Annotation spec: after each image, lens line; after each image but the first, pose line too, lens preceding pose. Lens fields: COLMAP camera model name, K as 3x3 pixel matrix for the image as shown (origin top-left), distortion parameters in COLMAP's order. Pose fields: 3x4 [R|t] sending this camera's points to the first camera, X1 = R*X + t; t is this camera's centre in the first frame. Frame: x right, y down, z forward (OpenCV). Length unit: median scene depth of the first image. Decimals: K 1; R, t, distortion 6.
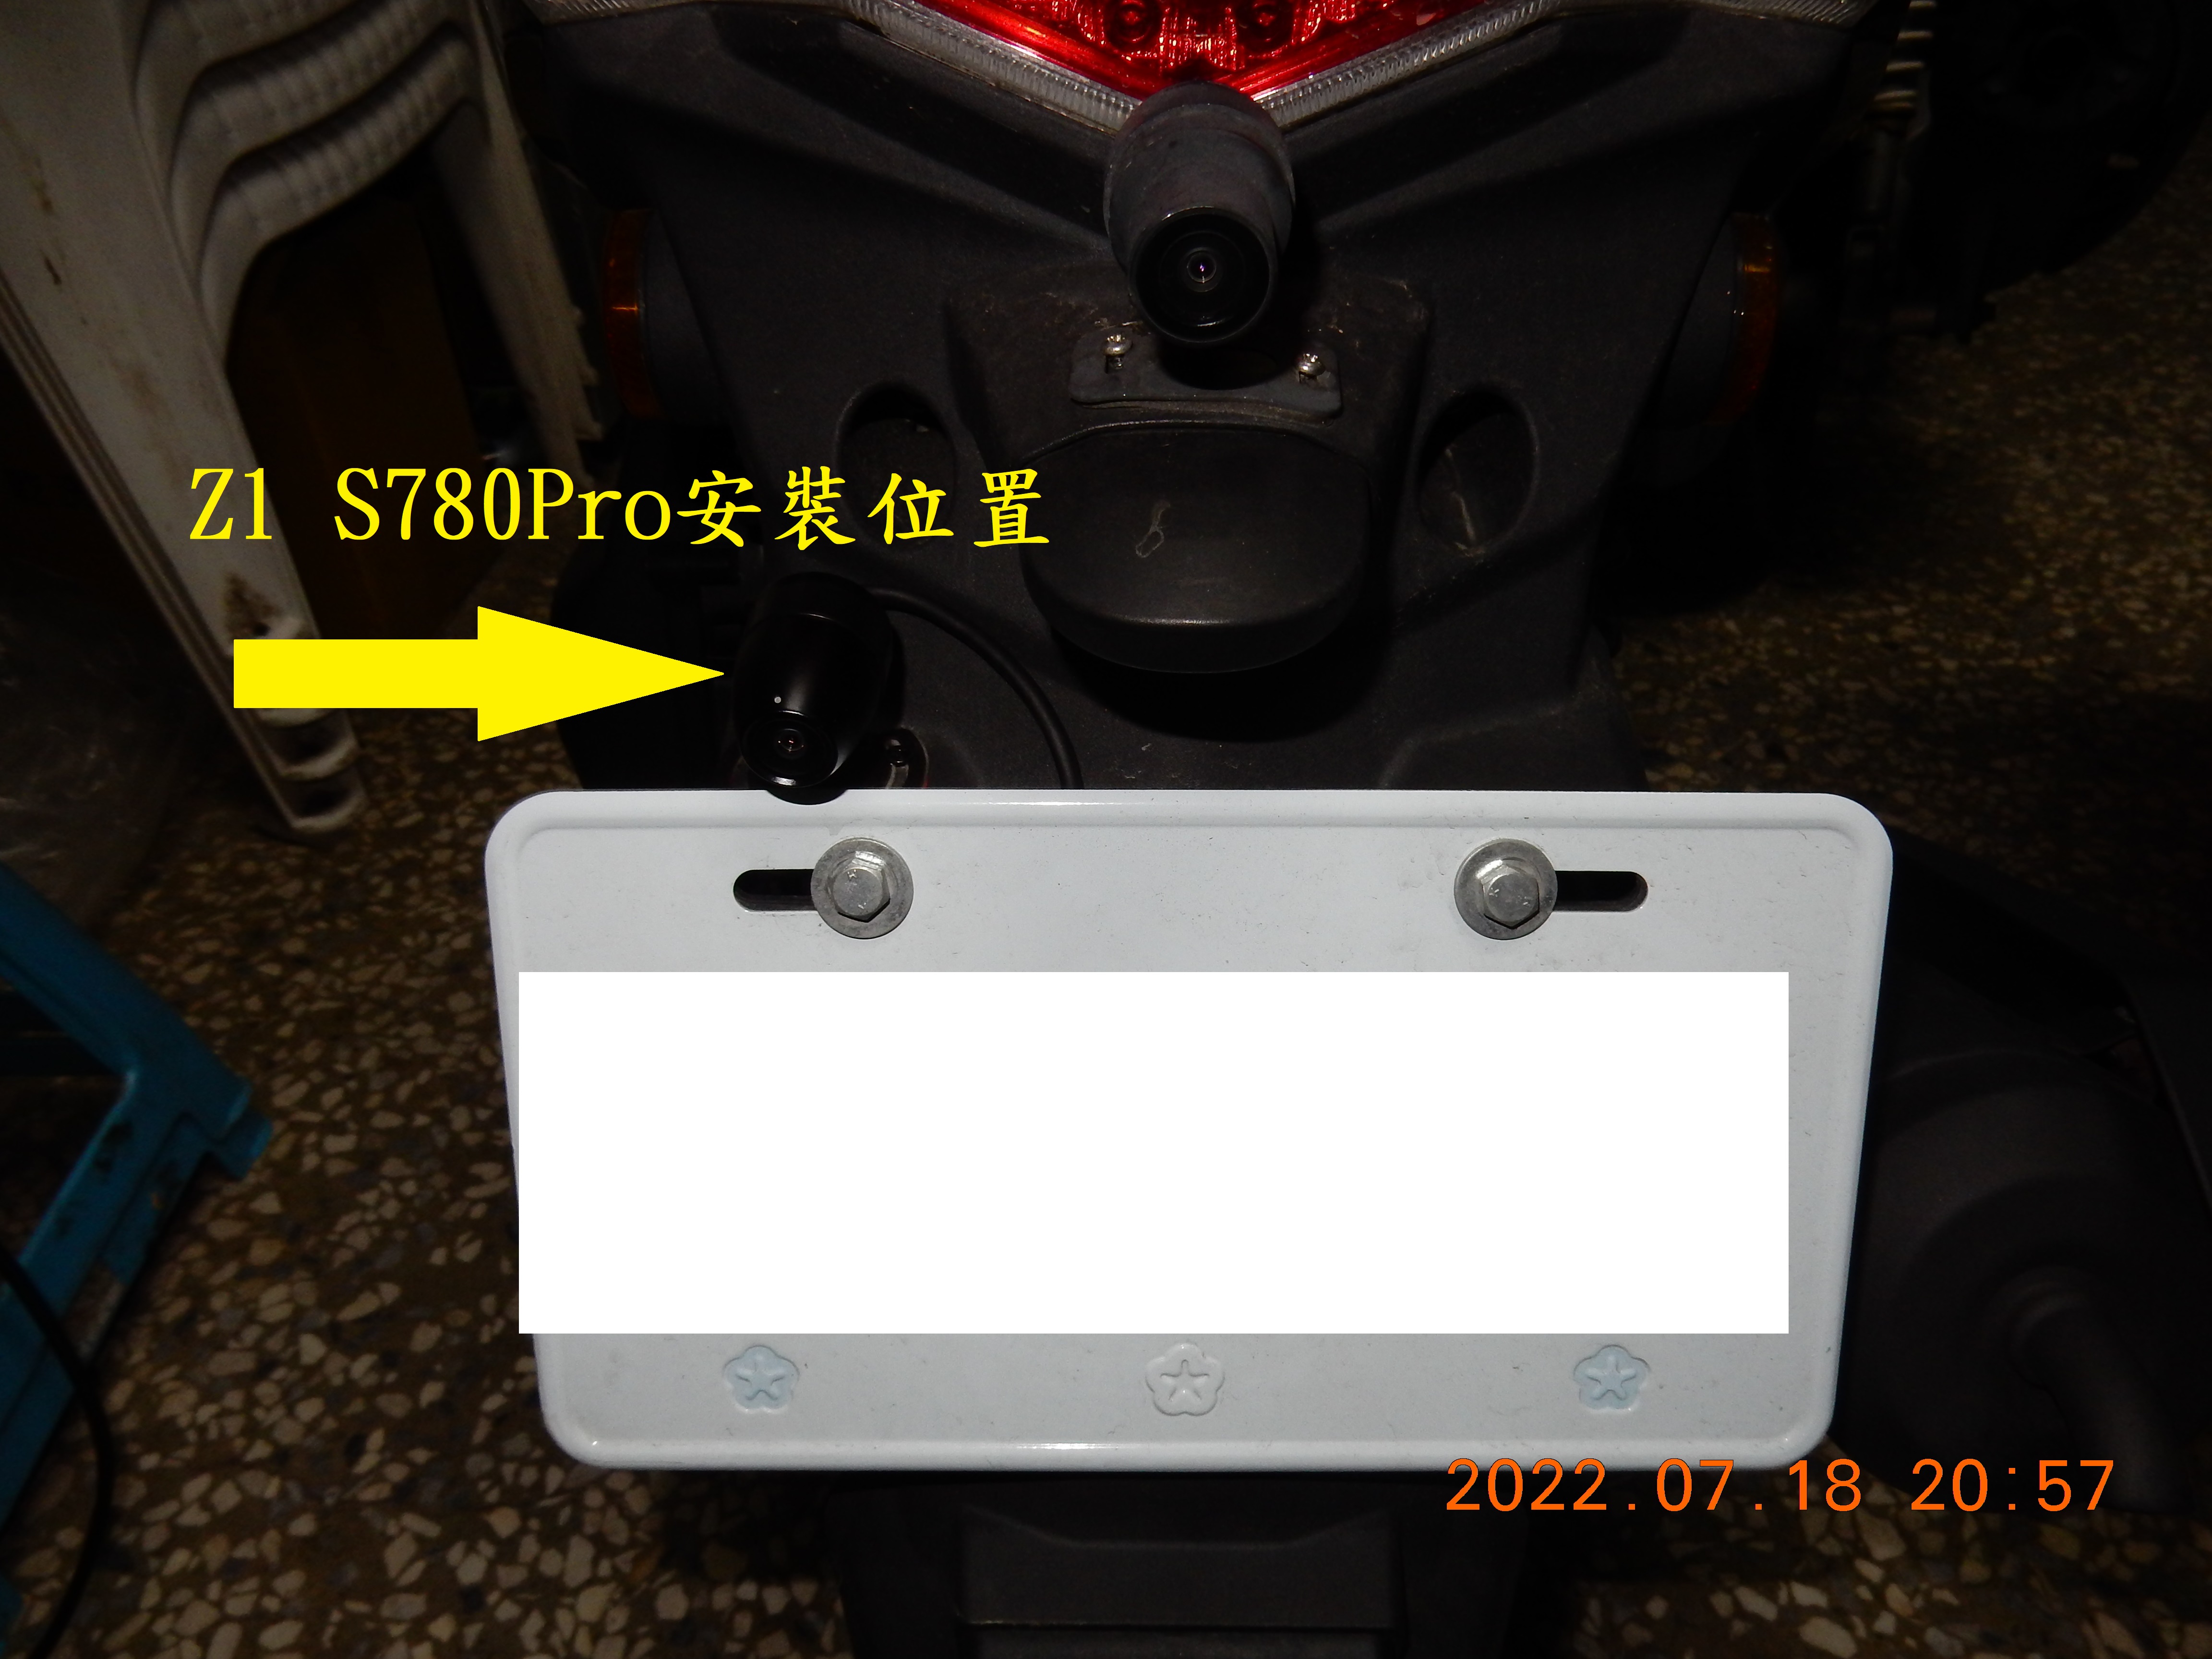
lens RADIAL K [[1621.2, 0, 1115.4], [0, 1621.2, 825.7], [0, 0, 1]] dist [-0.005199, 0.012264]
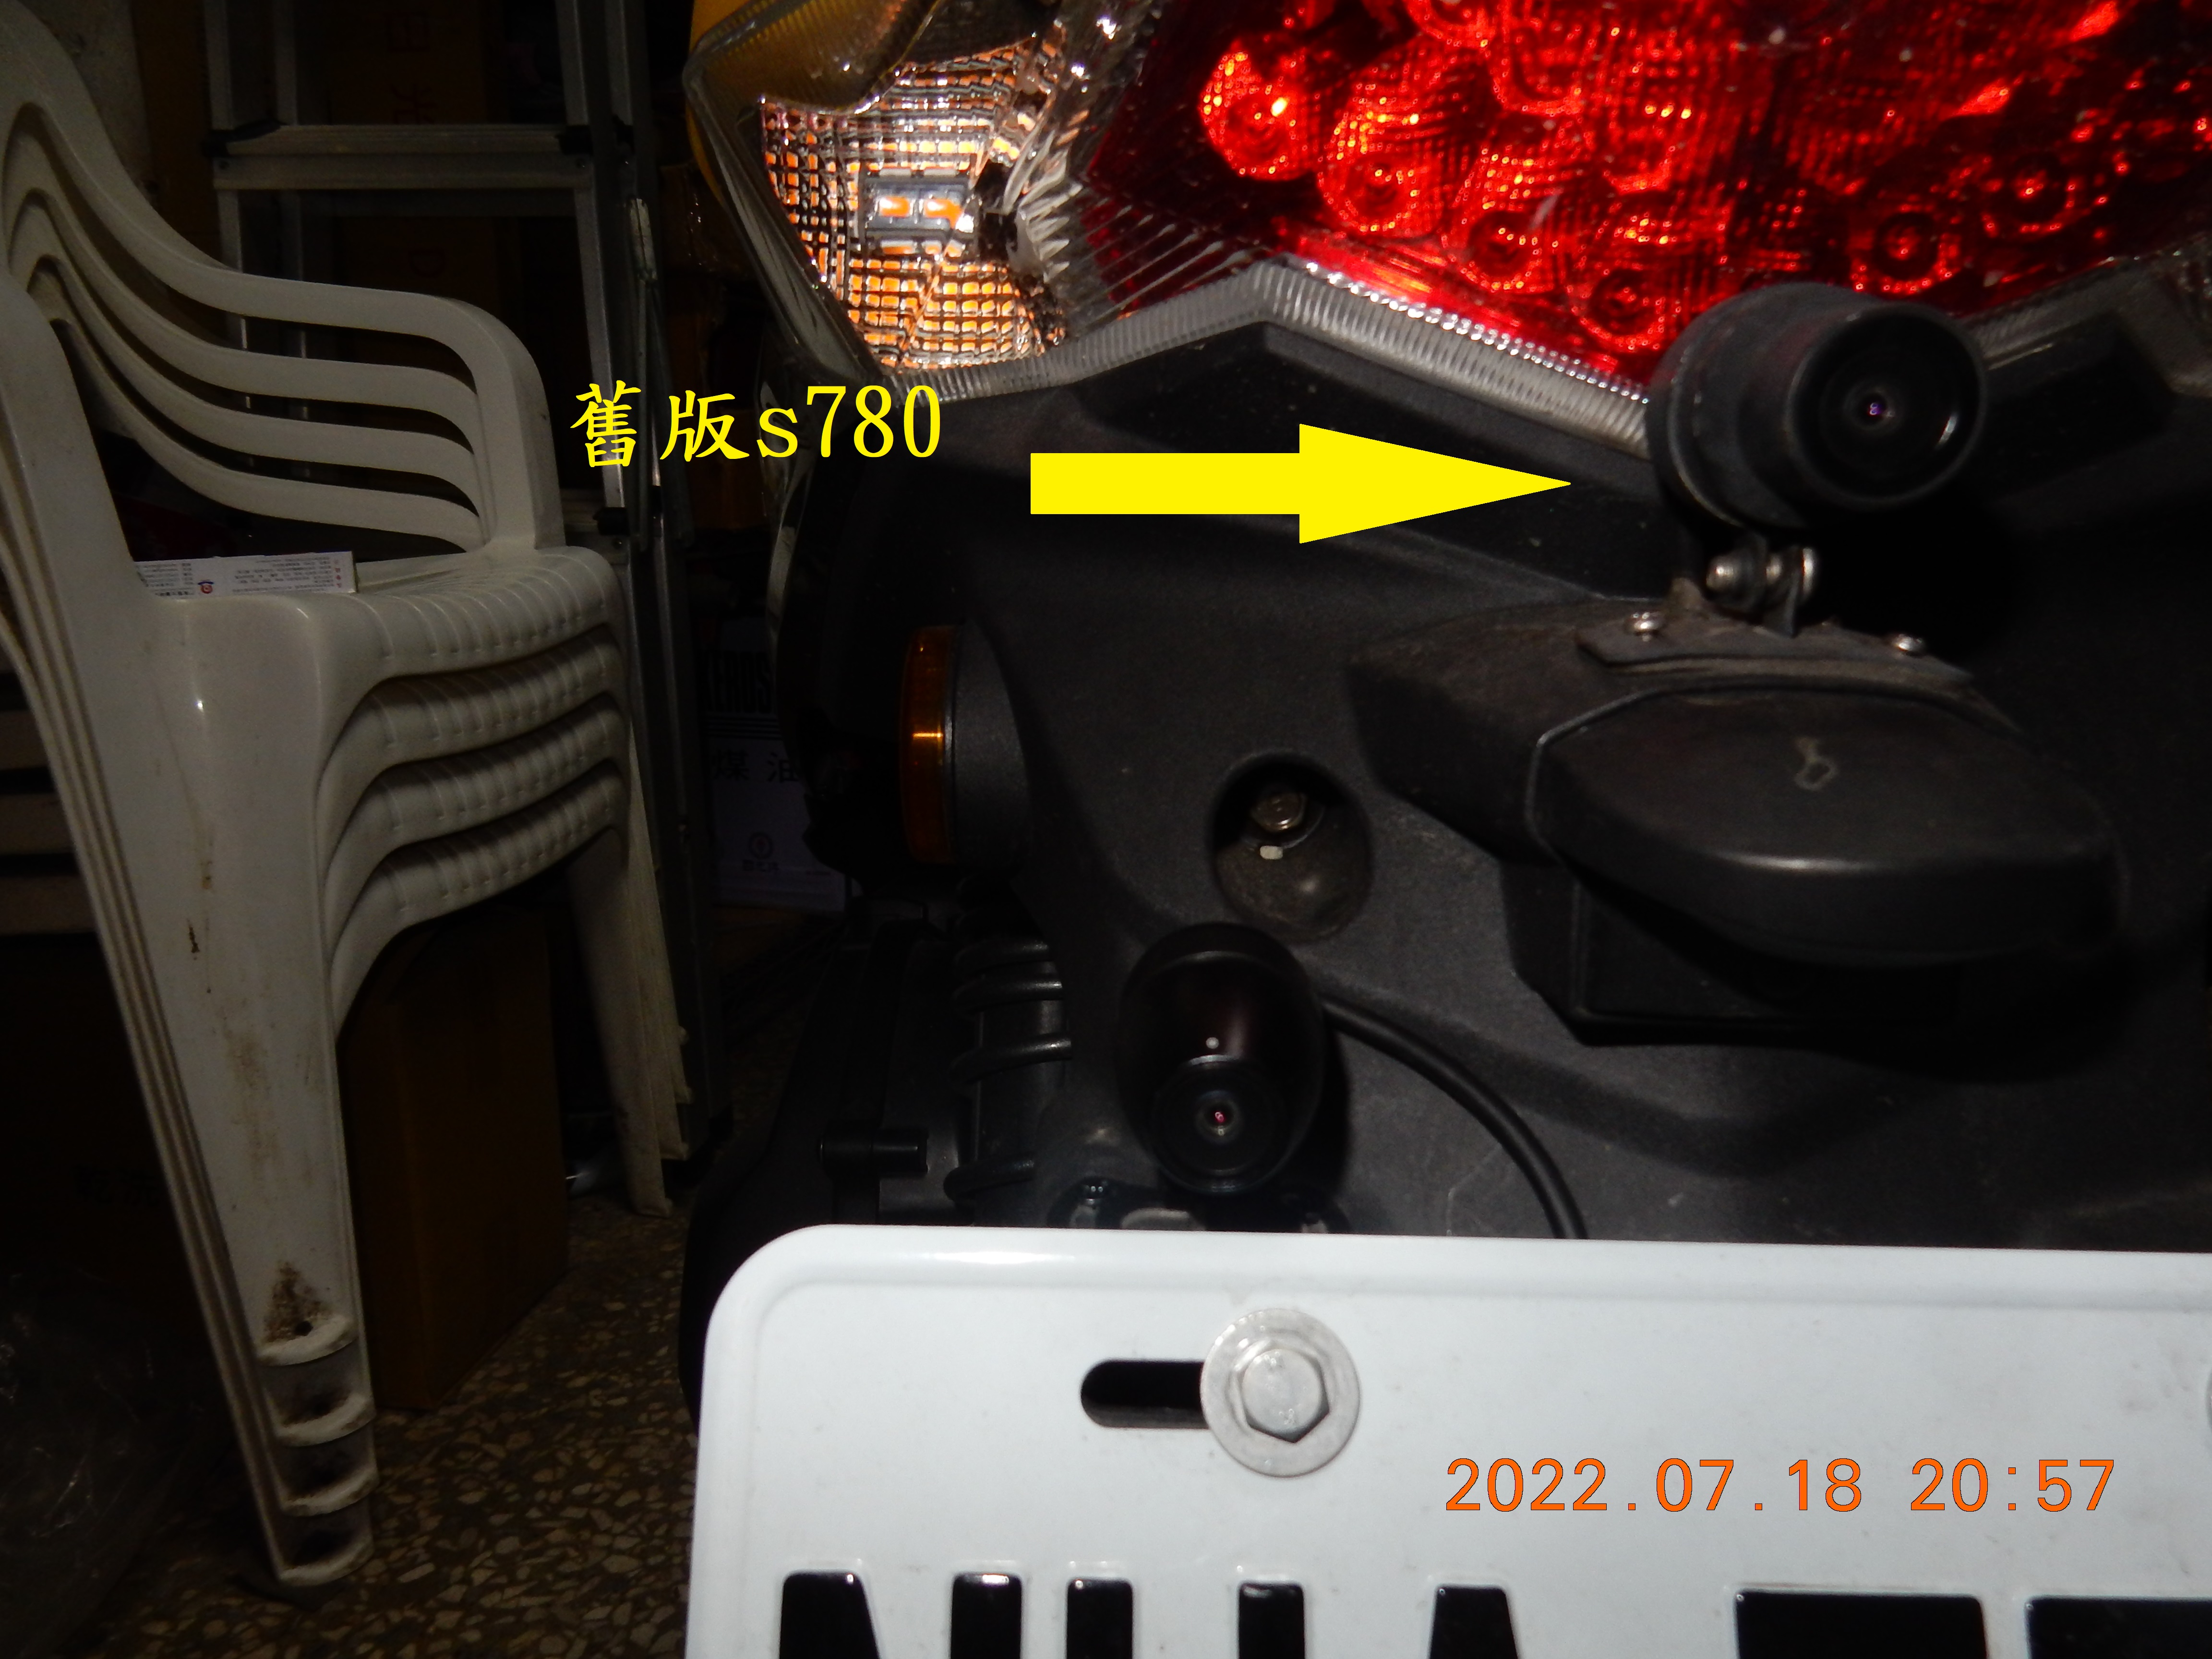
lens RADIAL K [[1621.2, 0, 1093.4], [0, 1621.2, 828.0], [0, 0, 1]] dist [-0.005199, 0.012264]
pose [[0.999332, 0.003008, -0.036427, -0.056235], [-0.019569, 0.885776, -0.463701, 0.037802], [0.030871, 0.464104, 0.885243, 0.087923]]
